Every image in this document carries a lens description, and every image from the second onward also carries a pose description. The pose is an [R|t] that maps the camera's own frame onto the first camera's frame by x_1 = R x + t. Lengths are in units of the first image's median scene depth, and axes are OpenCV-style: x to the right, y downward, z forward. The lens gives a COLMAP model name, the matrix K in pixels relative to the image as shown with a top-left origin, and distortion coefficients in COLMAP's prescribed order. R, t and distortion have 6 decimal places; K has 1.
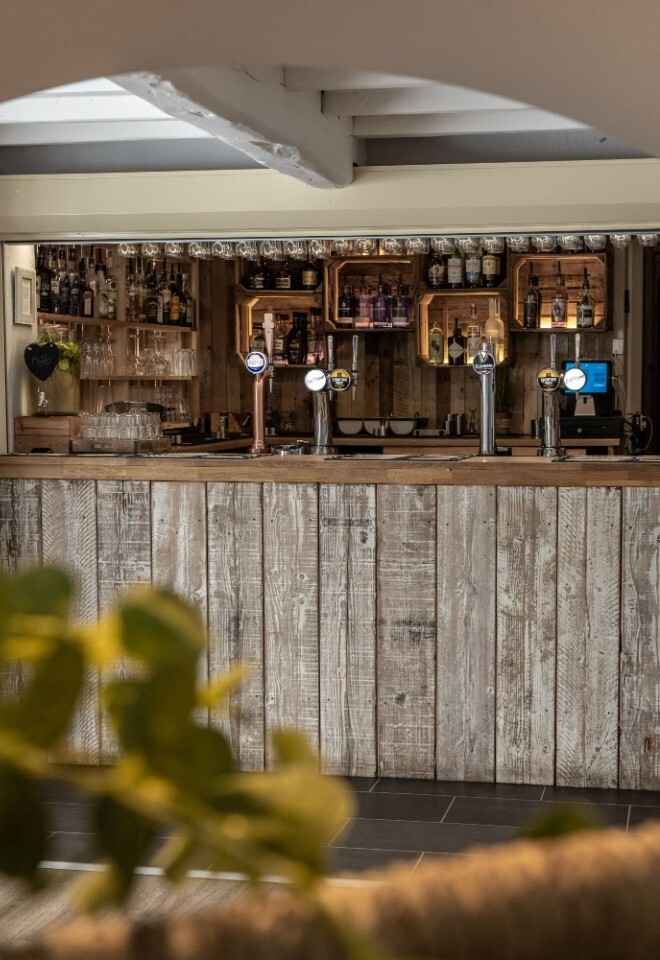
lens RADIAL K [[2299.4, 0, 330.0], [0, 2299.4, 480.0], [0, 0, 1]] dist [-0.095681, 0.055753]
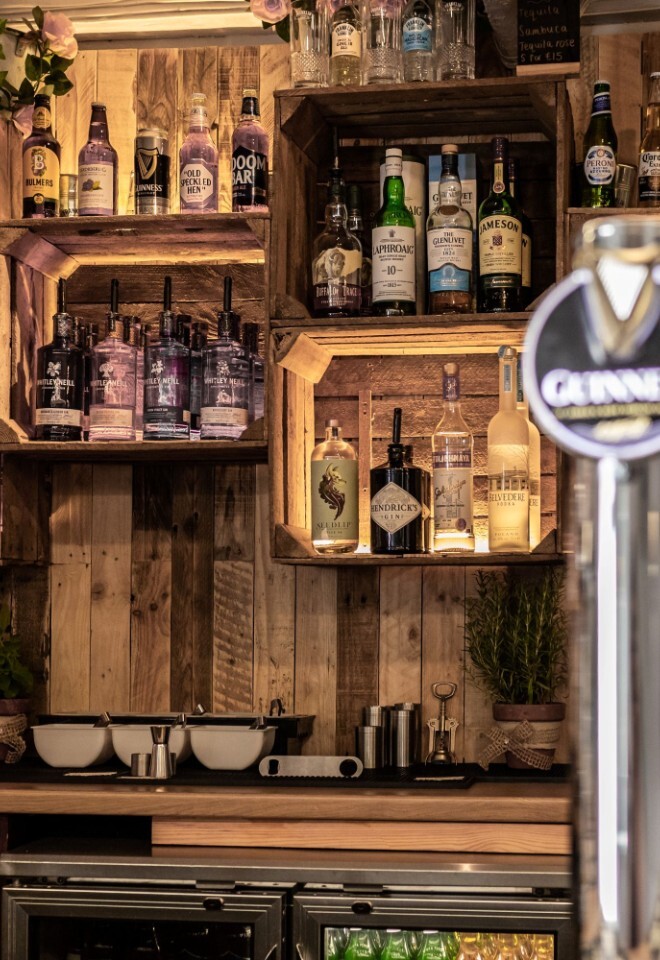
lens RADIAL K [[2299.4, 0, 330.0], [0, 2299.4, 480.0], [0, 0, 1]] dist [-0.095681, 0.055753]
pose [[0.999584, 0.010680, 0.026776, 0.036629], [-0.007578, 0.993522, -0.113389, -0.023762], [-0.027814, 0.113138, 0.993190, 0.674031]]
